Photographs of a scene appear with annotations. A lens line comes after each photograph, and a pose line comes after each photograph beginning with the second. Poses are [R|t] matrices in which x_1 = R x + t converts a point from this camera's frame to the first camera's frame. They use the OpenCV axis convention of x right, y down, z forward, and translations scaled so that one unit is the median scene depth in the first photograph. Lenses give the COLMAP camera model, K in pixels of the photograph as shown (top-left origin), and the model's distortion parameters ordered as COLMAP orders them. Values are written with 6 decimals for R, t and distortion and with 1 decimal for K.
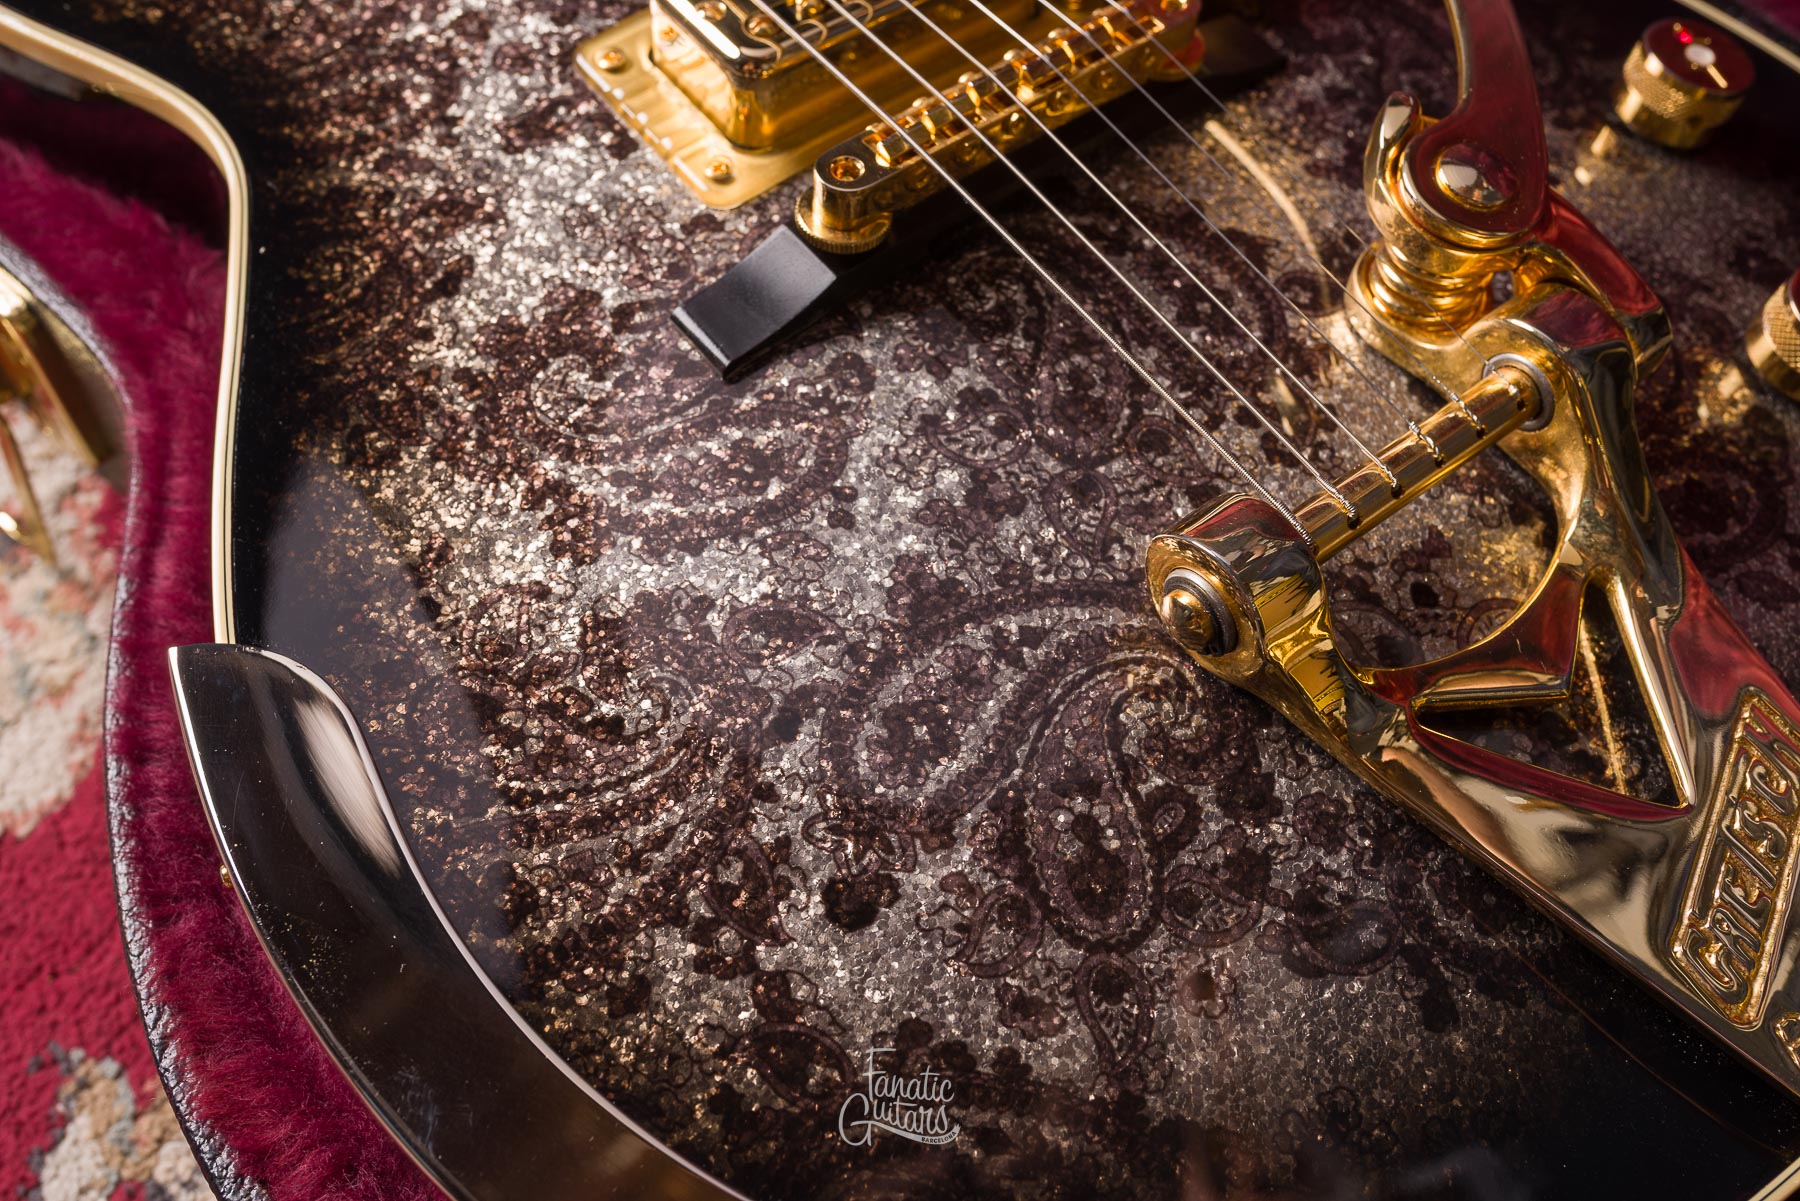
lens RADIAL K [[1765.3, 0, 916.8], [0, 1765.3, 606.7], [0, 0, 1]] dist [0.003487, 0.000000]
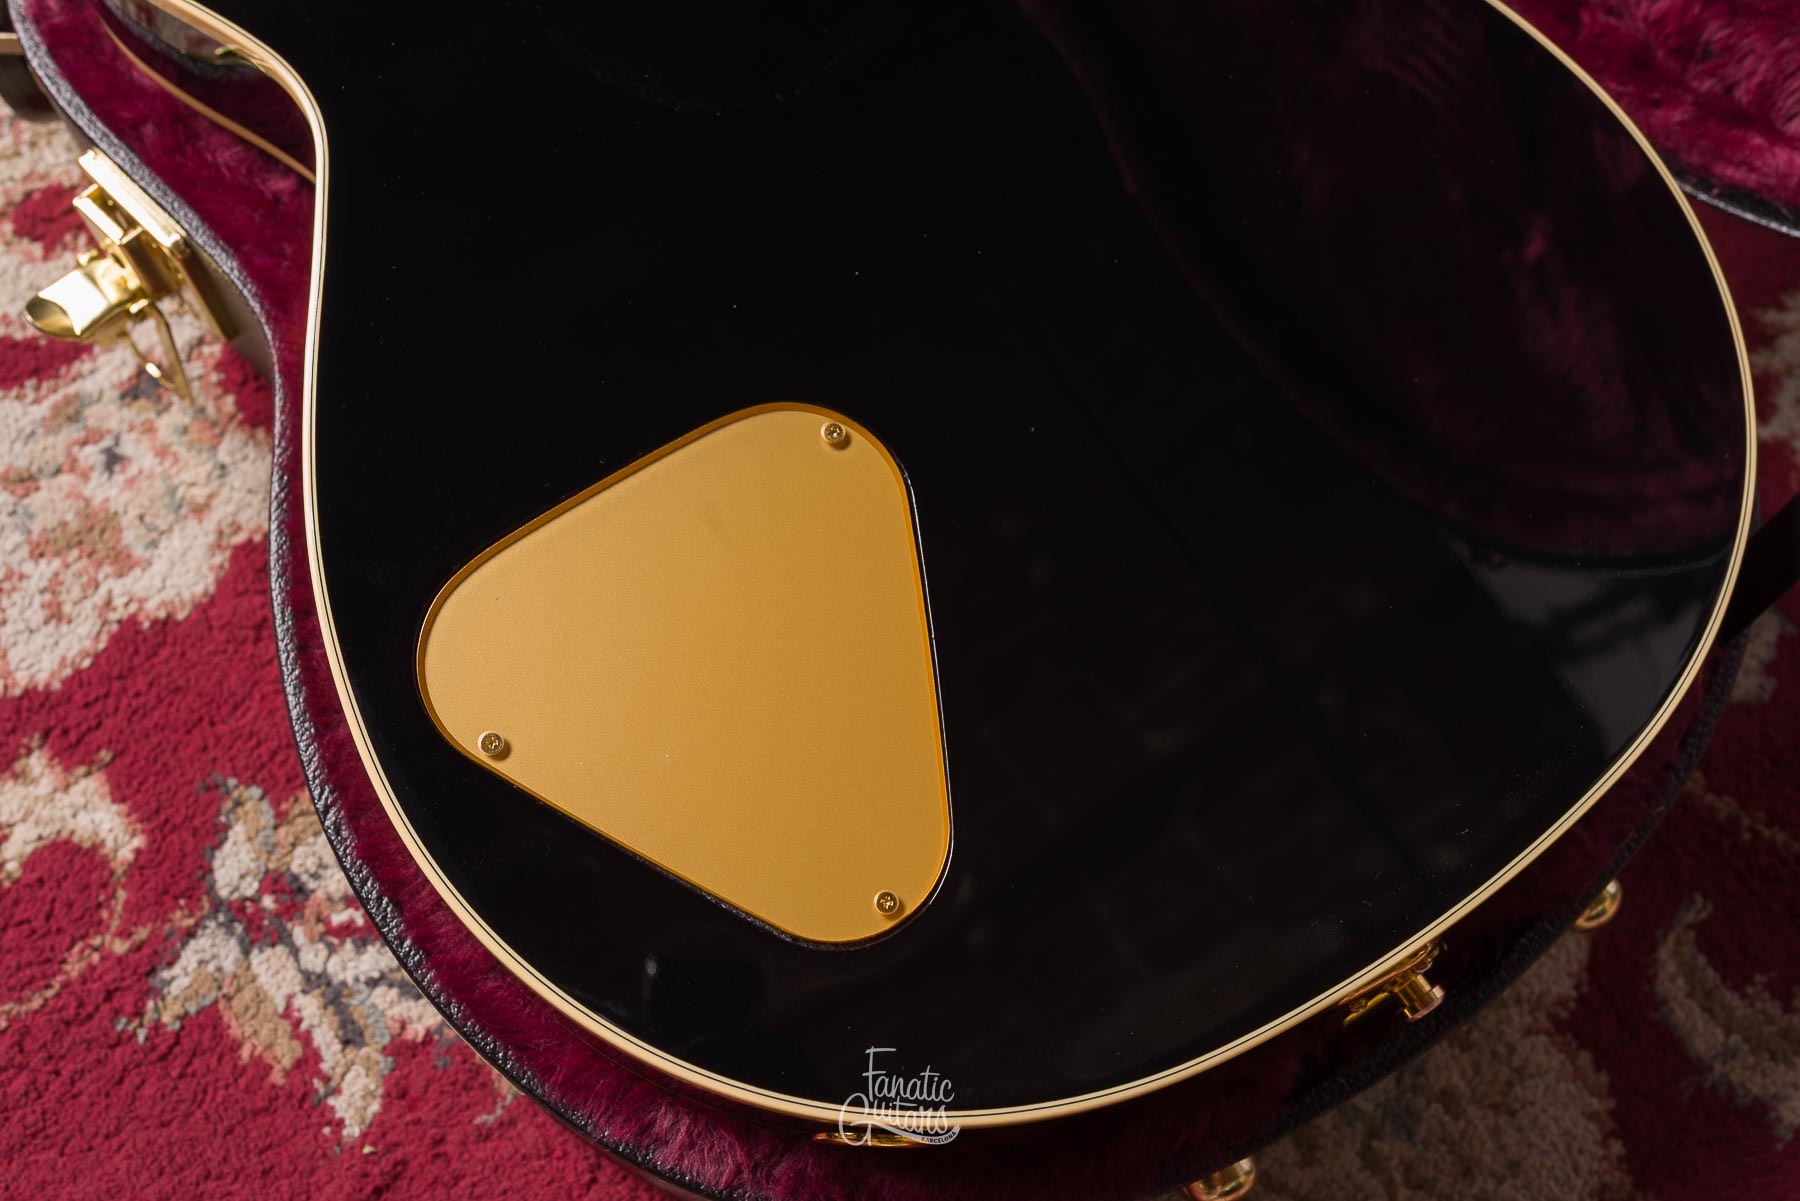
lens RADIAL K [[1765.3, 0, 912.9], [0, 1765.3, 586.8], [0, 0, 1]] dist [0.003487, 0.000000]
pose [[0.998473, 0.054389, 0.009709, 0.060030], [-0.055240, 0.979662, 0.192900, -0.247923], [0.000980, -0.193142, 0.981170, -0.440118]]
